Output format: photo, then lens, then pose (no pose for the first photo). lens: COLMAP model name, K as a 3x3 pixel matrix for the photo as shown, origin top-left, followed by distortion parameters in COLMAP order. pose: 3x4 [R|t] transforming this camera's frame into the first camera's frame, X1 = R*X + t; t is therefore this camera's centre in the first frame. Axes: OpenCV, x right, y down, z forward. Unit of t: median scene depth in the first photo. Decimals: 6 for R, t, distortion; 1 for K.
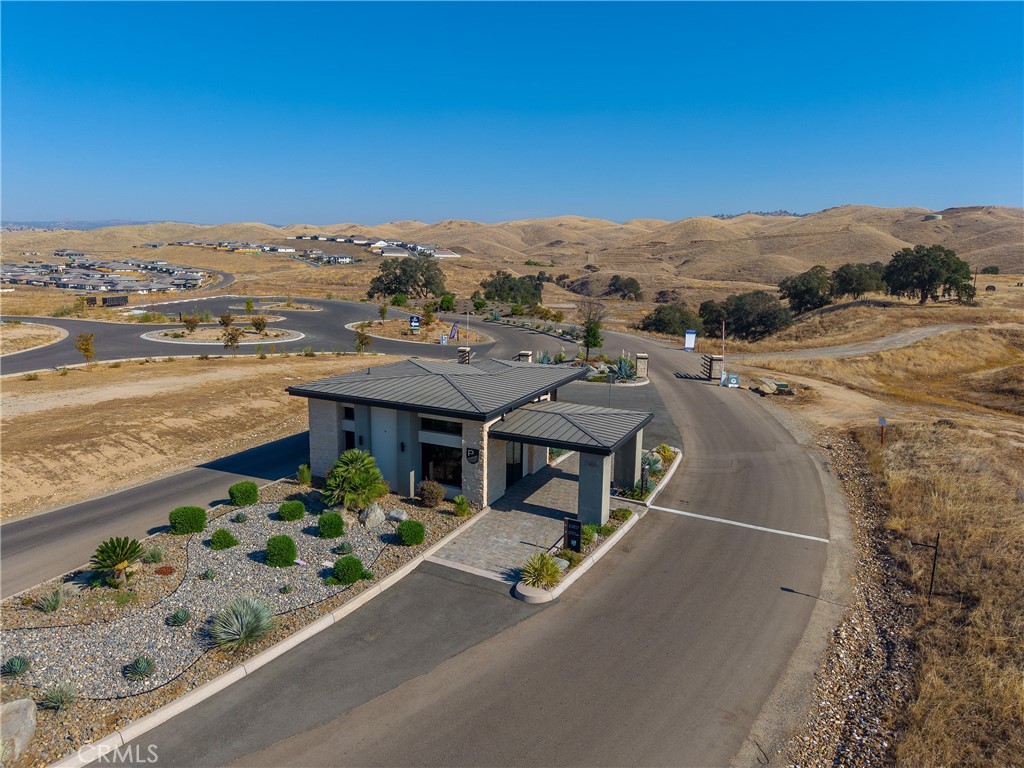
lens RADIAL K [[680.6, 0, 509.7], [0, 680.6, 384.3], [0, 0, 1]] dist [0.071652, -0.080741]
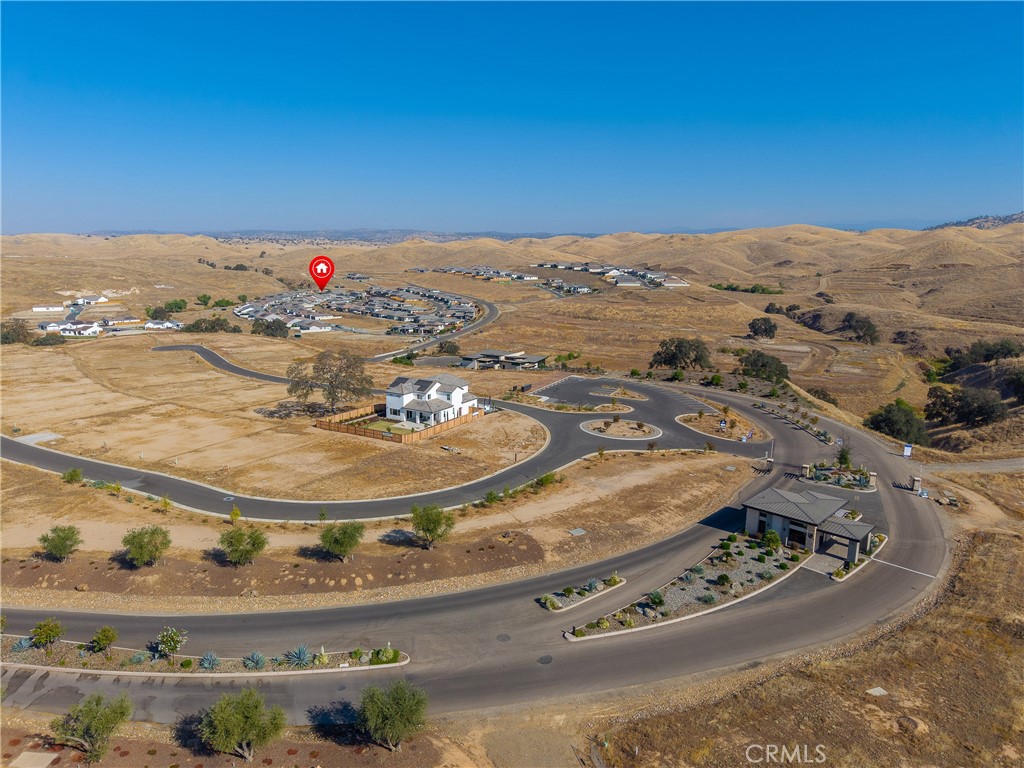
lens RADIAL K [[682.5, 0, 507.5], [0, 682.5, 385.0], [0, 0, 1]] dist [0.045061, -0.050747]
pose [[0.954385, 0.052740, -0.293883, -0.028515], [-0.053788, 0.998542, 0.004522, -0.030636], [0.293693, 0.011491, 0.955831, -0.142288]]
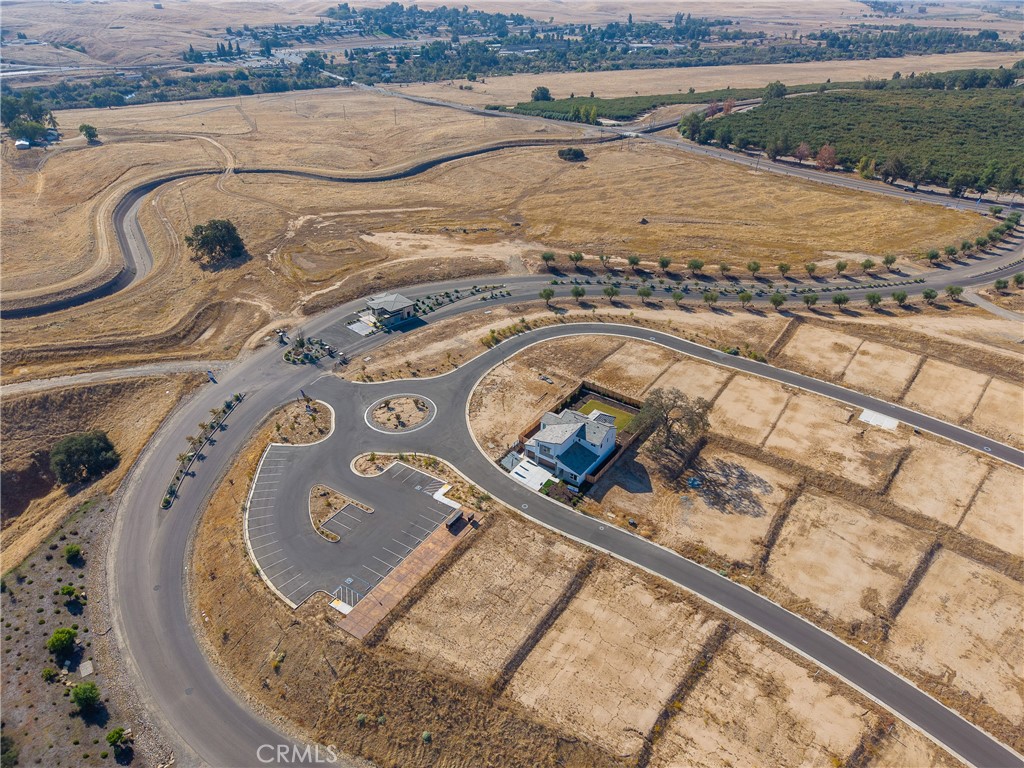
lens RADIAL K [[682.5, 0, 507.5], [0, 682.5, 385.0], [0, 0, 1]] dist [0.045061, -0.050747]
pose [[-0.924189, -0.211691, 0.317902, -0.230532], [0.055746, 0.748667, 0.660599, -0.253949], [-0.377846, 0.628240, -0.680108, 0.379300]]
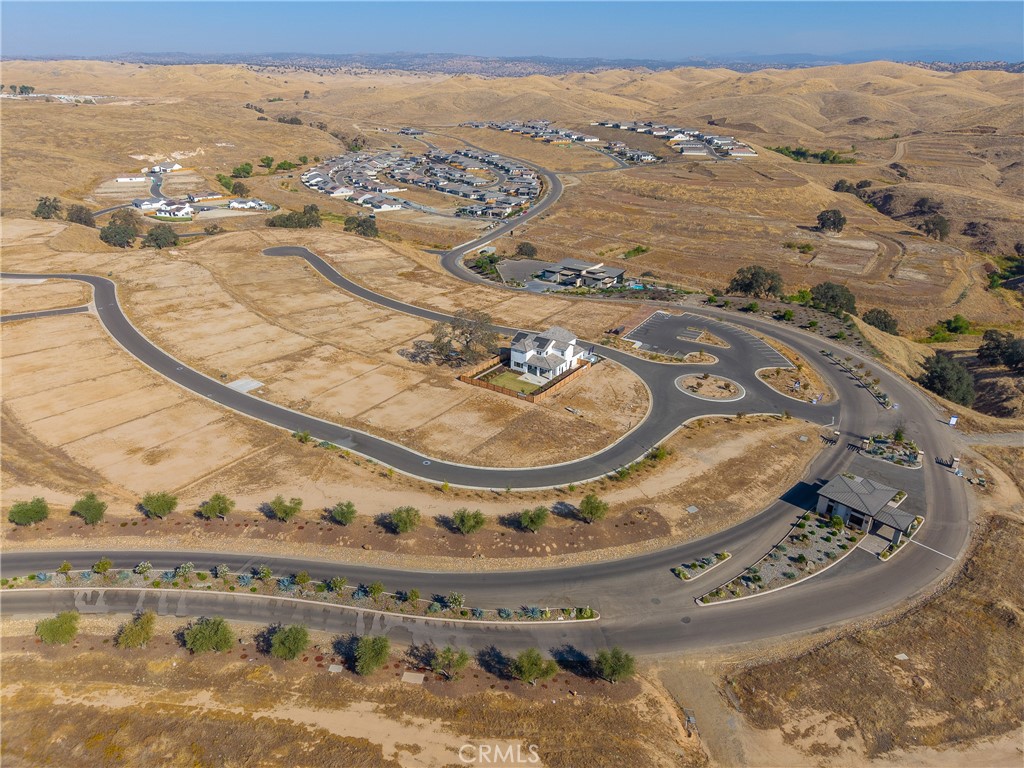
lens RADIAL K [[682.5, 0, 507.5], [0, 682.5, 385.0], [0, 0, 1]] dist [0.045061, -0.050747]
pose [[0.934413, 0.148395, -0.323808, -0.051686], [-0.072987, 0.969562, 0.233714, -0.091624], [0.348634, -0.194752, 0.916802, -0.209048]]
